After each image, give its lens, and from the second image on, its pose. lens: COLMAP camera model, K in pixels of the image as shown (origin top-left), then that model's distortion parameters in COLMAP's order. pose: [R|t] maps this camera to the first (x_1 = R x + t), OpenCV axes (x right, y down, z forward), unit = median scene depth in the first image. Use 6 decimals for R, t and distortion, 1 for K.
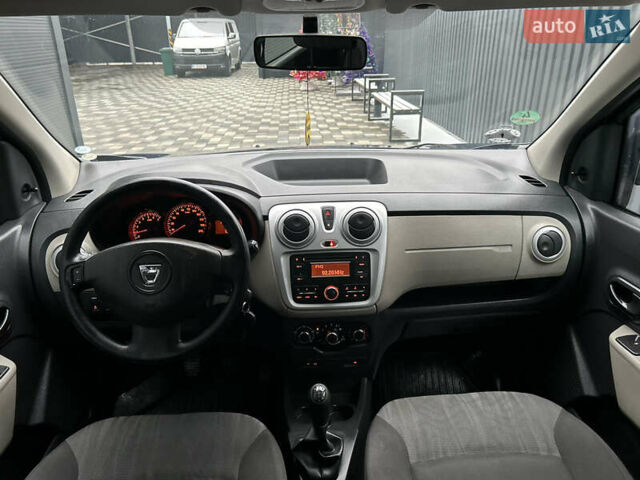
lens RADIAL K [[484.3, 0, 323.0], [0, 484.3, 240.7], [0, 0, 1]] dist [0.090433, -0.138269]
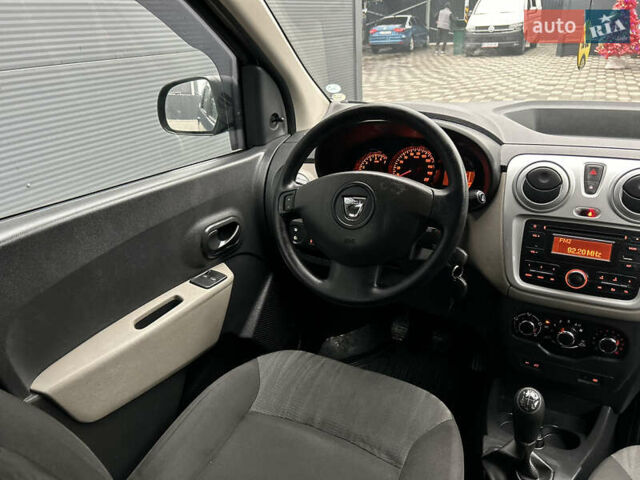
lens RADIAL K [[486.3, 0, 321.7], [0, 486.3, 234.1], [0, 0, 1]] dist [0.053162, -0.069475]
pose [[0.852911, 0.176311, -0.491383, 0.039432], [-0.167145, 0.983923, 0.062918, 0.055268], [0.494576, 0.028469, 0.868668, 0.145810]]
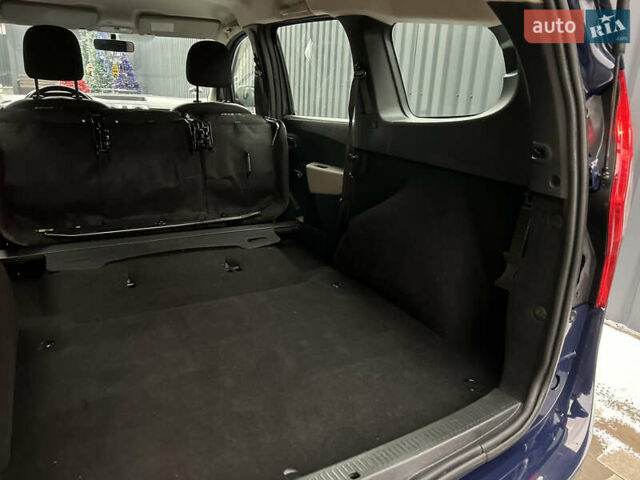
lens RADIAL K [[489.6, 0, 320.0], [0, 489.6, 240.0], [0, 0, 1]] dist [0.047763, -0.069426]
pose [[0.904929, -0.085387, 0.416908, -0.194388], [0.116291, 0.991994, -0.049247, 0.860964], [-0.409365, 0.093048, 0.907613, -1.695938]]
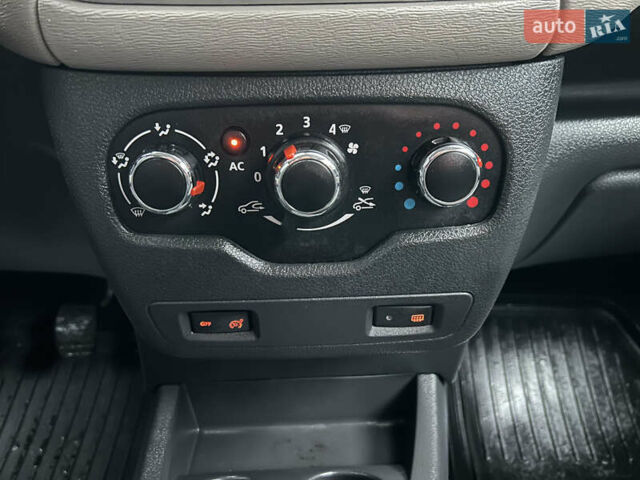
lens RADIAL K [[486.3, 0, 321.7], [0, 486.3, 234.1], [0, 0, 1]] dist [0.053162, -0.069475]
pose [[0.999822, 0.009290, -0.016412, 0.025878], [-0.008591, 0.999075, 0.042136, 0.203837], [0.016788, -0.041988, 0.998977, 0.783781]]
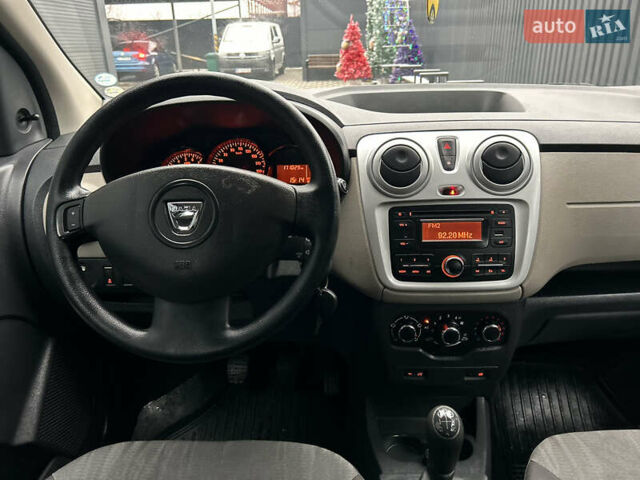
lens RADIAL K [[486.3, 0, 321.7], [0, 486.3, 234.1], [0, 0, 1]] dist [0.053162, -0.069475]
pose [[0.996722, 0.015608, -0.079389, -0.101268], [-0.018119, 0.999355, -0.031016, 0.083309], [0.078854, 0.032352, 0.996361, 0.310024]]
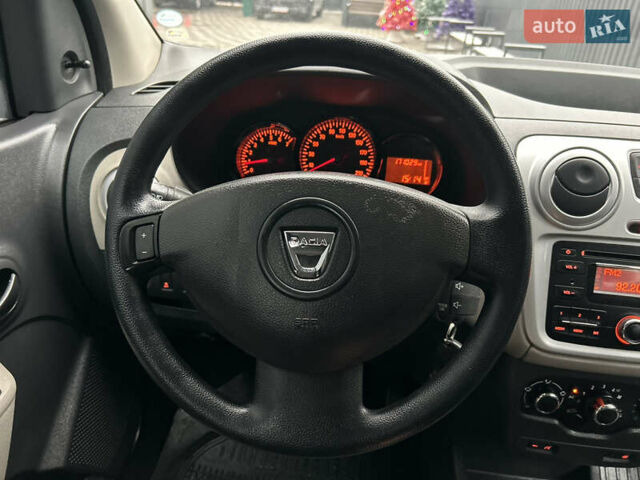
lens RADIAL K [[489.6, 0, 320.0], [0, 489.6, 240.0], [0, 0, 1]] dist [0.047763, -0.069426]
pose [[0.986086, 0.130199, -0.103357, -0.235072], [-0.122578, 0.989469, 0.076974, 0.018233], [0.112290, -0.063234, 0.991661, 0.454453]]
